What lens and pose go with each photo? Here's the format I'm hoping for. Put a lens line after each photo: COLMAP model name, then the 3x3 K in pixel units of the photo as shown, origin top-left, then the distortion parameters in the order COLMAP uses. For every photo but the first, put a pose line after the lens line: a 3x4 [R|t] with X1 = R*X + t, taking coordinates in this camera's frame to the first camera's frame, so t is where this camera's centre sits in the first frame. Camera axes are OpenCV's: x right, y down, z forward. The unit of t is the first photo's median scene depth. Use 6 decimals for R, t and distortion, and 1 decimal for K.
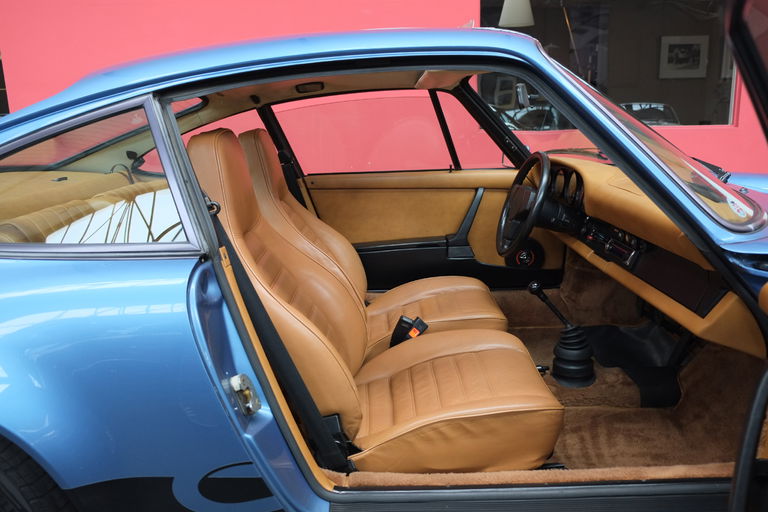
lens RADIAL K [[609.6, 0, 383.4], [0, 609.6, 255.5], [0, 0, 1]] dist [0.013055, 0.002197]
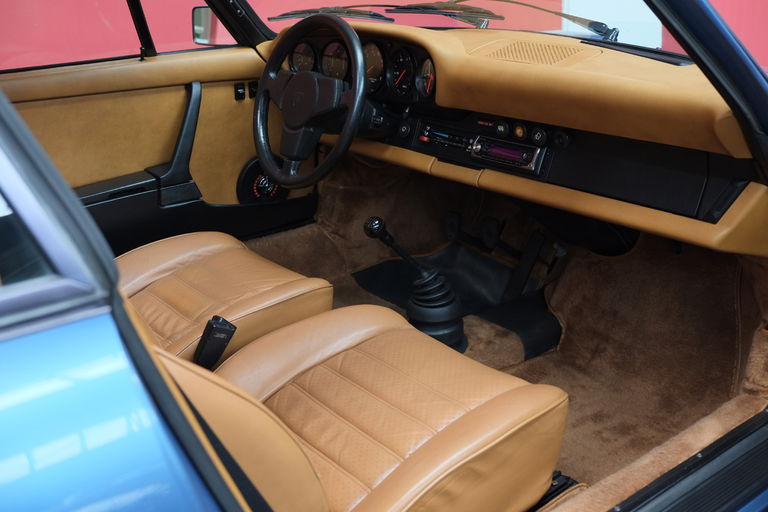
lens RADIAL K [[881.5, 0, 383.7], [0, 881.5, 254.6], [0, 0, 1]] dist [-0.021303, 0.000000]
pose [[0.803904, -0.206895, 0.557614, -0.268572], [0.154562, 0.978007, 0.140045, -0.048147], [-0.574325, -0.026397, 0.818202, 0.228887]]
